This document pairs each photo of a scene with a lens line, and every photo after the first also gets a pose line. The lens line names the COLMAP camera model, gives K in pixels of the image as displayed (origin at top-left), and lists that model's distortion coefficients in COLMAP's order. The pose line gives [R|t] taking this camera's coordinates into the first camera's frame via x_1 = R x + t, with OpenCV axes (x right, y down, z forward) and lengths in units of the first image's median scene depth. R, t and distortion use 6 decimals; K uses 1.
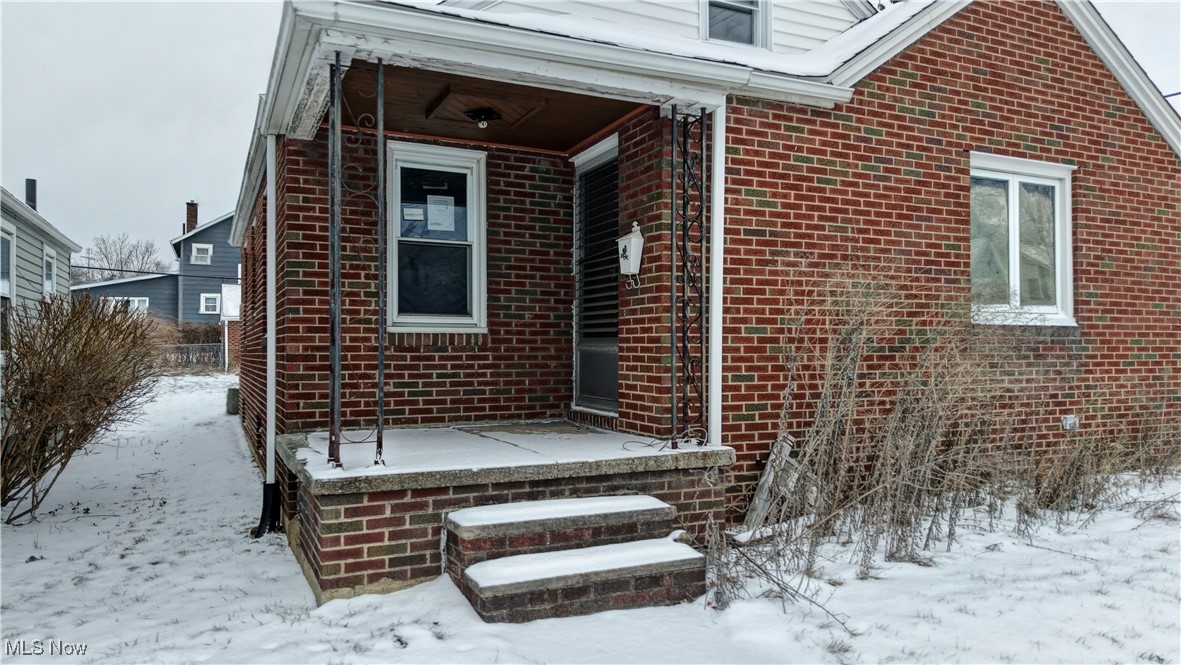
lens RADIAL K [[791.1, 0, 590.5], [0, 791.1, 332.5], [0, 0, 1]] dist [0.058887, -0.084451]
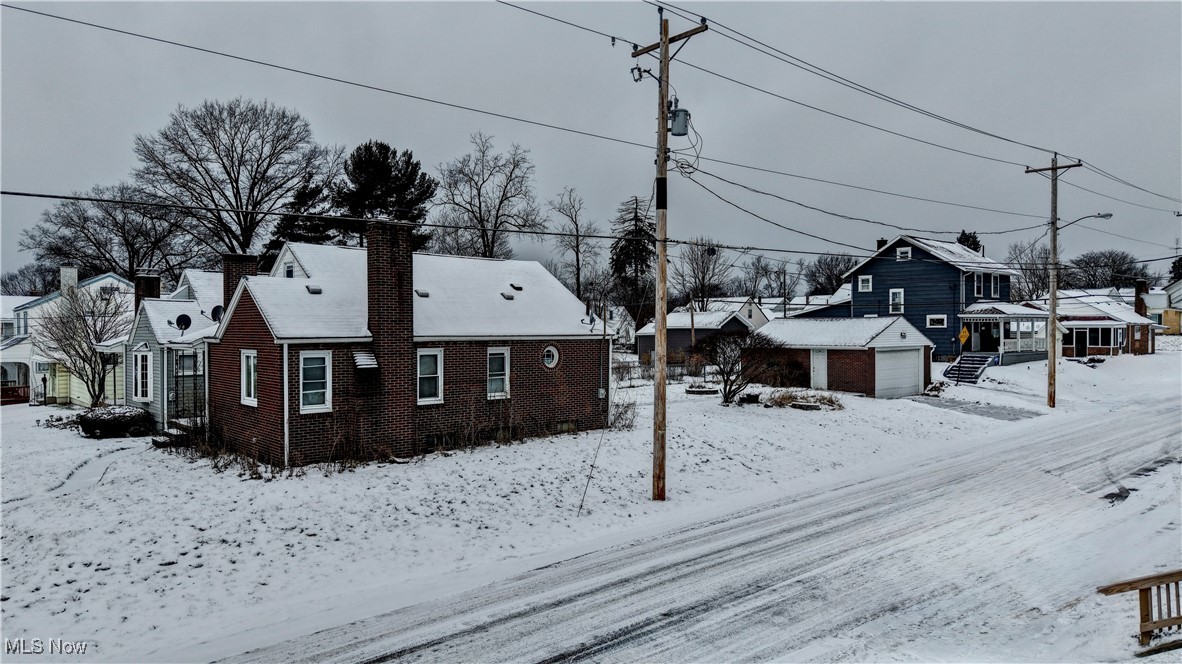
lens RADIAL K [[791.7, 0, 591.0], [0, 791.7, 332.0], [0, 0, 1]] dist [0.058887, -0.084451]
pose [[0.273124, 0.007135, -0.961952, 4.201670], [0.020395, 0.999705, 0.013206, -0.331891], [0.961763, -0.023225, 0.272898, 1.598704]]
